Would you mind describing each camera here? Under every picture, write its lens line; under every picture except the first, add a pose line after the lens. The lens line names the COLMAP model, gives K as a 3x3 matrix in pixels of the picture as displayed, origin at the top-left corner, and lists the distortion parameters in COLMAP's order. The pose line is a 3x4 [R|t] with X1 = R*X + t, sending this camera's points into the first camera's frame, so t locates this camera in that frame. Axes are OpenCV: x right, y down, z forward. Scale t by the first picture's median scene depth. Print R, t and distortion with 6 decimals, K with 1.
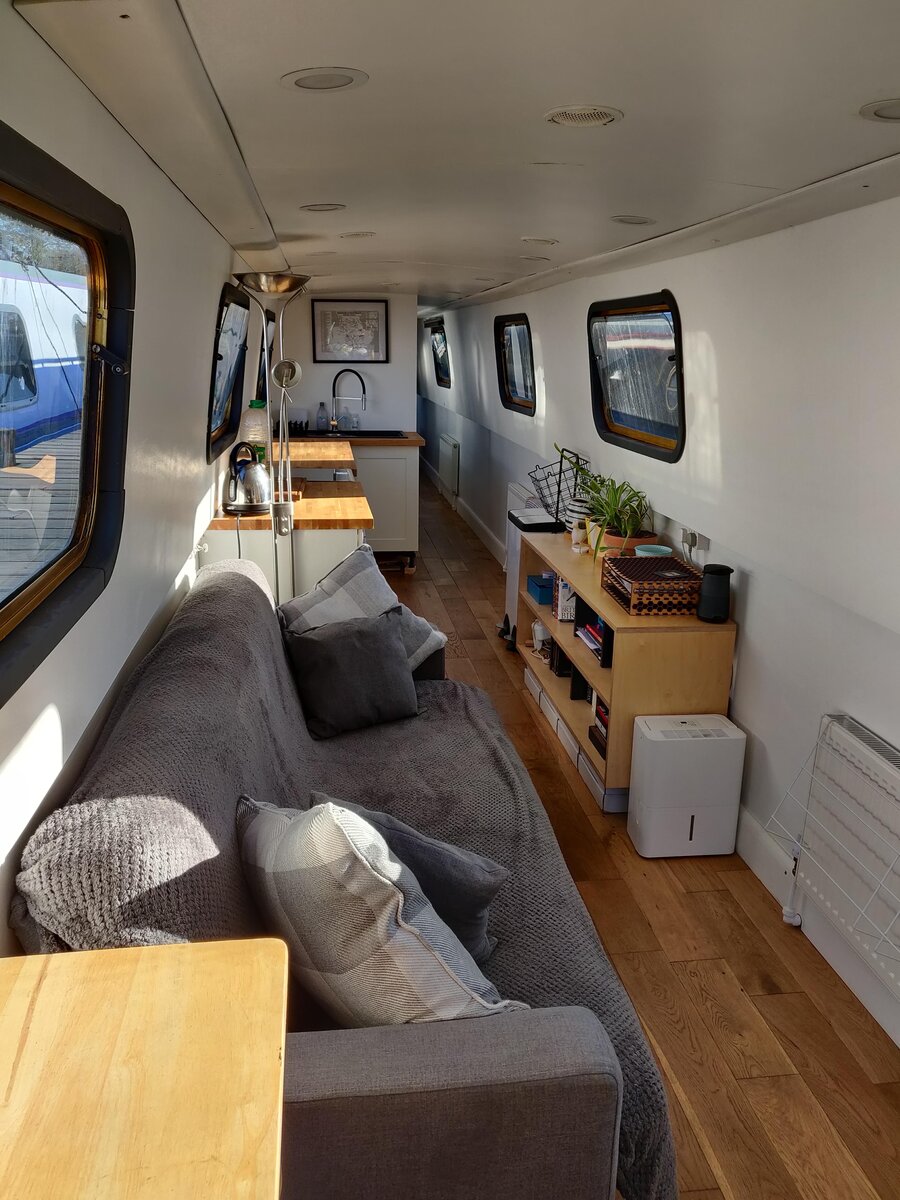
lens RADIAL K [[944.6, 0, 454.9], [0, 944.6, 597.4], [0, 0, 1]] dist [-0.011478, 0.087544]
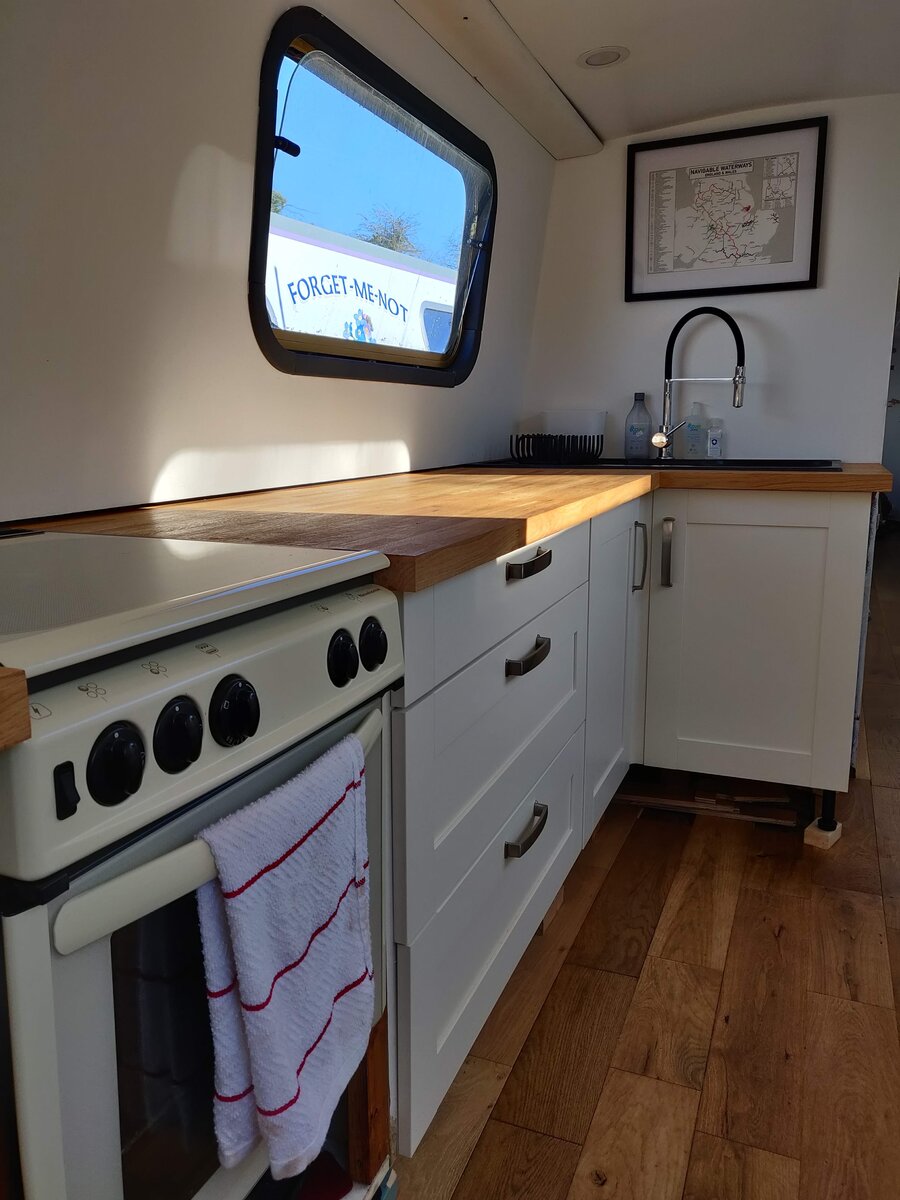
lens RADIAL K [[918.8, 0, 450.0], [0, 918.8, 600.0], [0, 0, 1]] dist [-0.005971, 0.083977]
pose [[0.863200, 0.073625, -0.499465, -0.001637], [-0.109257, 0.993108, -0.042430, -0.193345], [0.492899, 0.091196, 0.865294, 1.356216]]
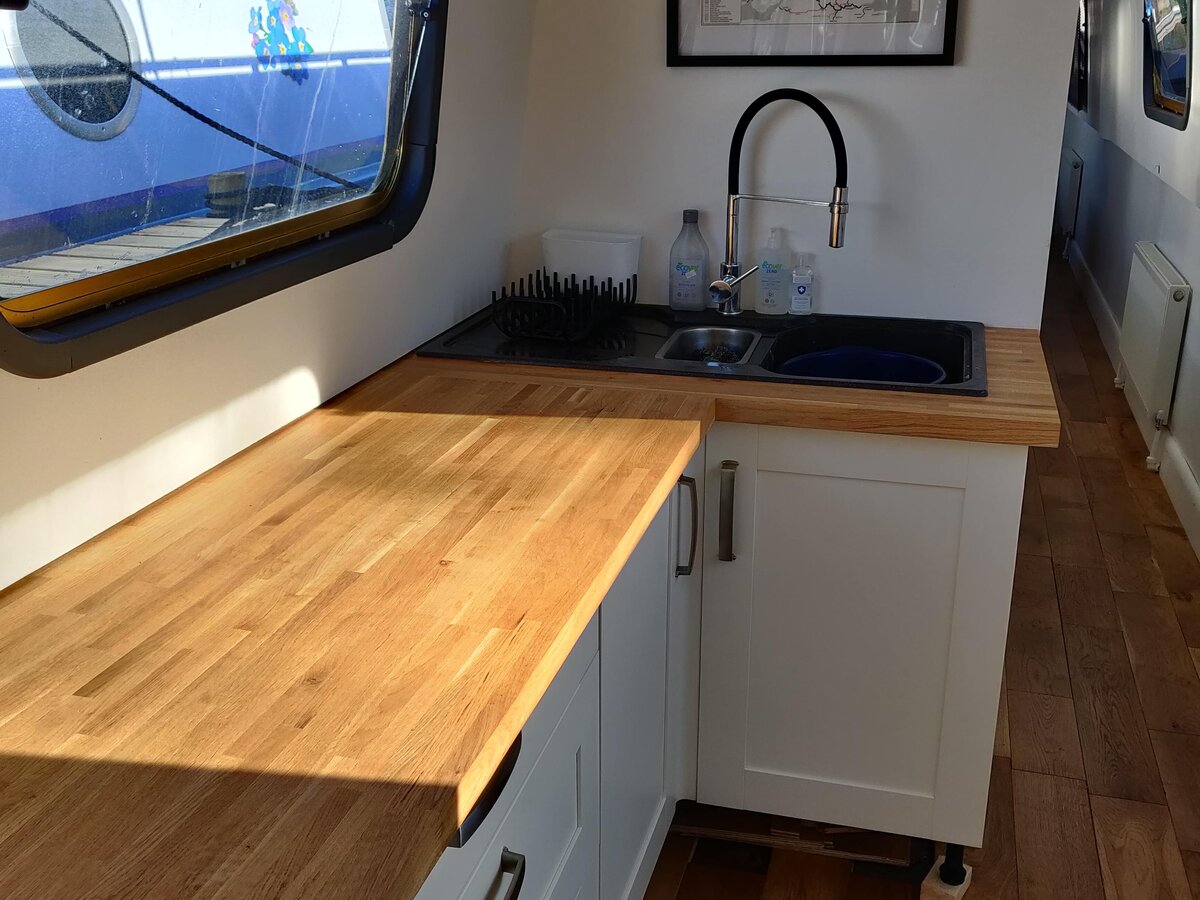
lens RADIAL K [[1235.7, 0, 612.5], [0, 1235.7, 437.6], [0, 0, 1]] dist [0.005368, 0.037099]
pose [[0.918500, 0.111923, -0.379250, -0.037159], [-0.090090, 0.993114, 0.074896, -0.368436], [0.385021, -0.034625, 0.922258, 1.458618]]
